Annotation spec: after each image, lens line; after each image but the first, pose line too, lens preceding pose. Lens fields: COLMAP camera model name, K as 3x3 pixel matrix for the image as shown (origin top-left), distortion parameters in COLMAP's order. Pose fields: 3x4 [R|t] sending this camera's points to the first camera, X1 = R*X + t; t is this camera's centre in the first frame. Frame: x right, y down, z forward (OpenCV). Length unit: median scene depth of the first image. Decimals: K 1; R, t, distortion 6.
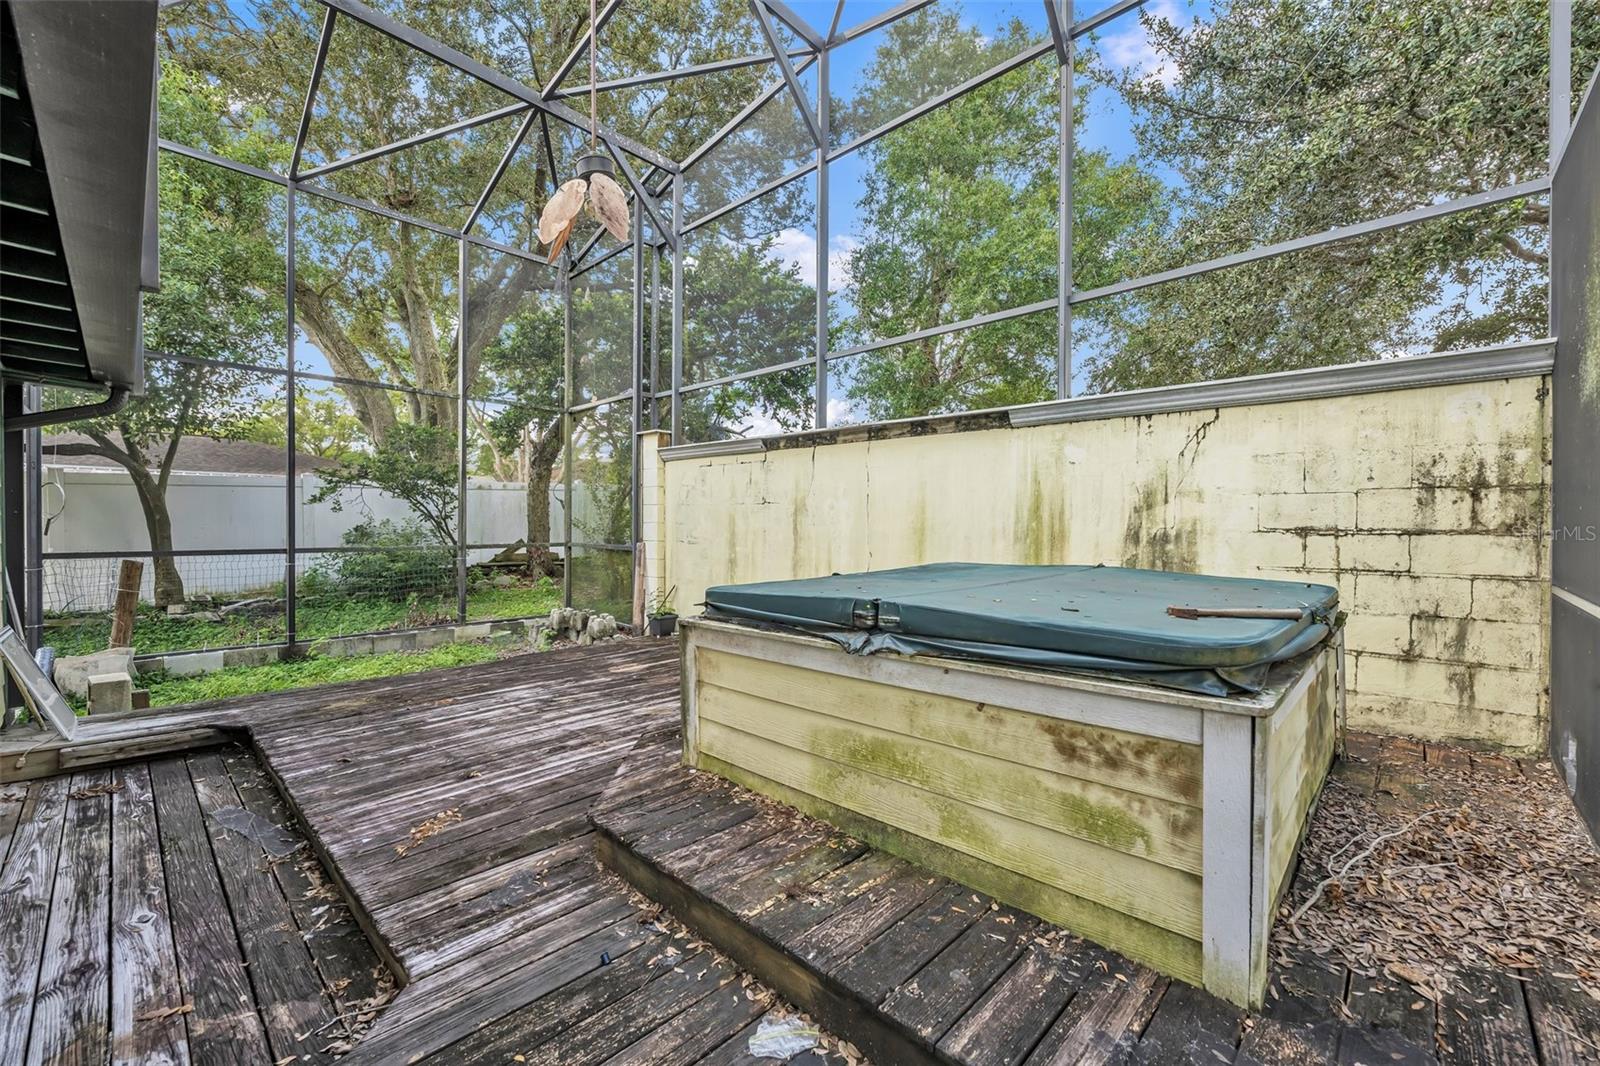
lens RADIAL K [[641.1, 0, 804.1], [0, 641.1, 530.7], [0, 0, 1]] dist [-0.002744, 0.000149]
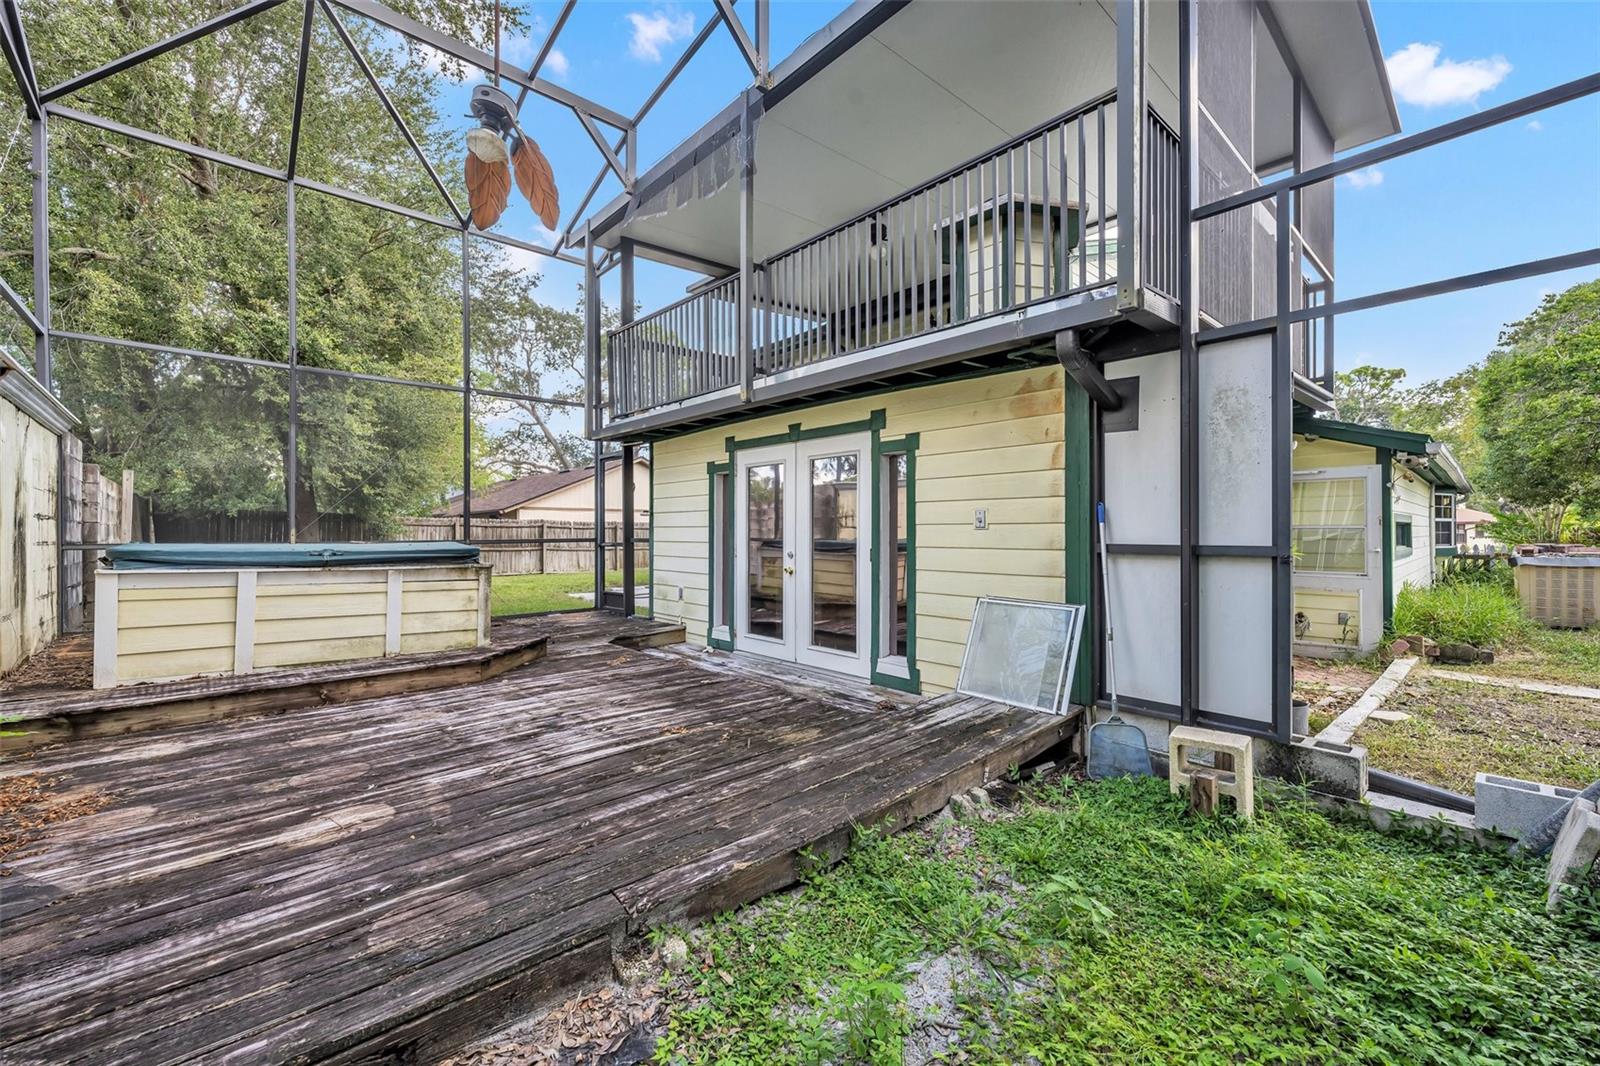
lens RADIAL K [[641.1, 0, 797.4], [0, 641.1, 530.2], [0, 0, 1]] dist [-0.002744, 0.000149]
pose [[-0.996915, 0.003126, 0.078422, -0.852981], [0.003869, 0.999949, 0.009328, 0.020595], [-0.078389, 0.009603, -0.996877, 1.950160]]
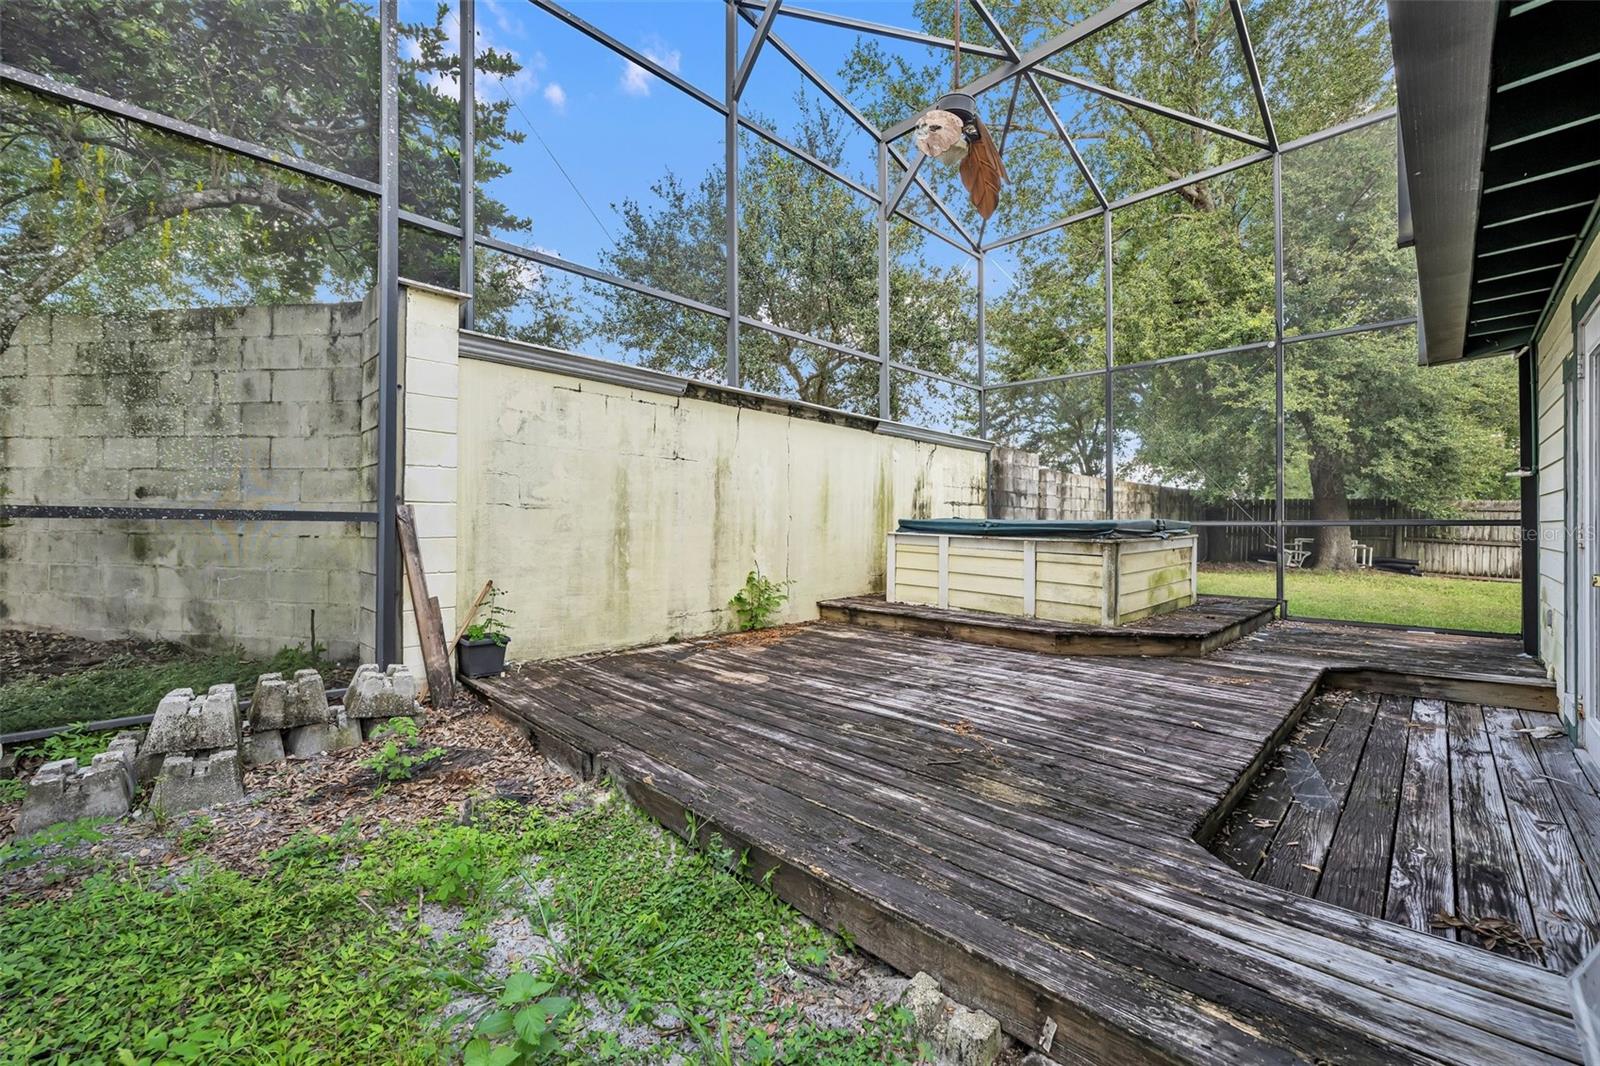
lens RADIAL K [[641.1, 0, 800.7], [0, 641.1, 524.0], [0, 0, 1]] dist [-0.002744, 0.000149]
pose [[0.035137, 0.001083, 0.999382, -1.356072], [0.006429, 0.999978, -0.001309, 0.065225], [-0.999362, 0.006471, 0.035129, 1.265229]]
